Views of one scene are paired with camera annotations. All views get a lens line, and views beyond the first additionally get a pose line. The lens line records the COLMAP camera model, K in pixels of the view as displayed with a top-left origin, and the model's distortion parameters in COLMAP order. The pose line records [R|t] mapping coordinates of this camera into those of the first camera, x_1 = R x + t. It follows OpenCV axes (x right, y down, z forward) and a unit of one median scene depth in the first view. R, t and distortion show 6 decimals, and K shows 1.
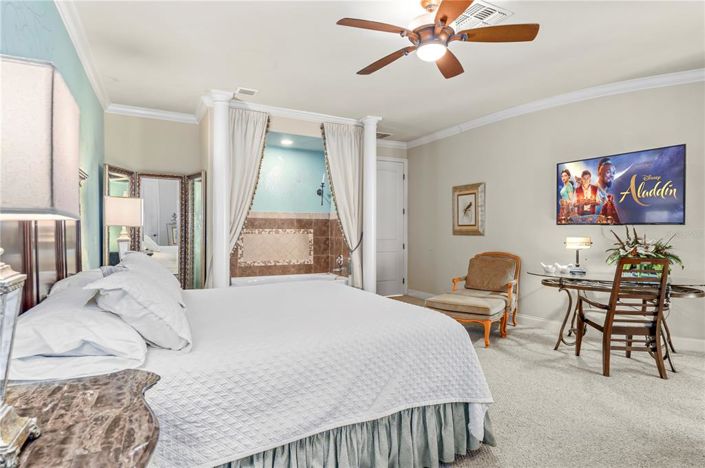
lens RADIAL K [[369.5, 0, 352.5], [0, 369.5, 234.0], [0, 0, 1]] dist [-0.000597, -0.000074]
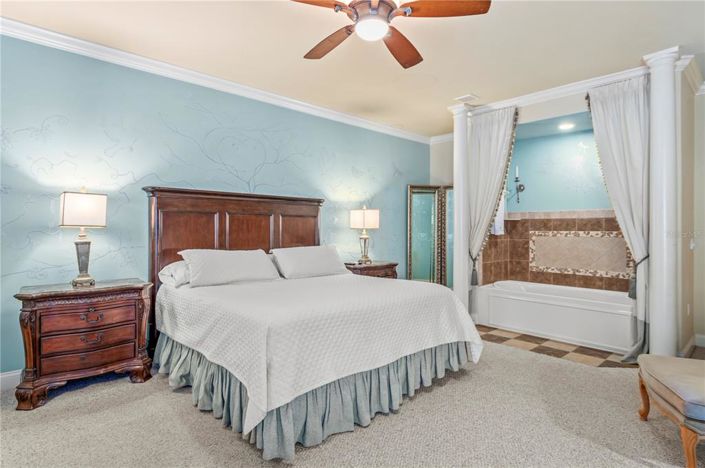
lens RADIAL K [[363.5, 0, 352.5], [0, 363.5, 234.0], [0, 0, 1]] dist [0.000928, -0.000113]
pose [[0.293757, 0.009472, -0.955833, 0.415034], [-0.014979, 0.999874, 0.005305, -0.003707], [0.955763, 0.012759, 0.293862, 0.272133]]
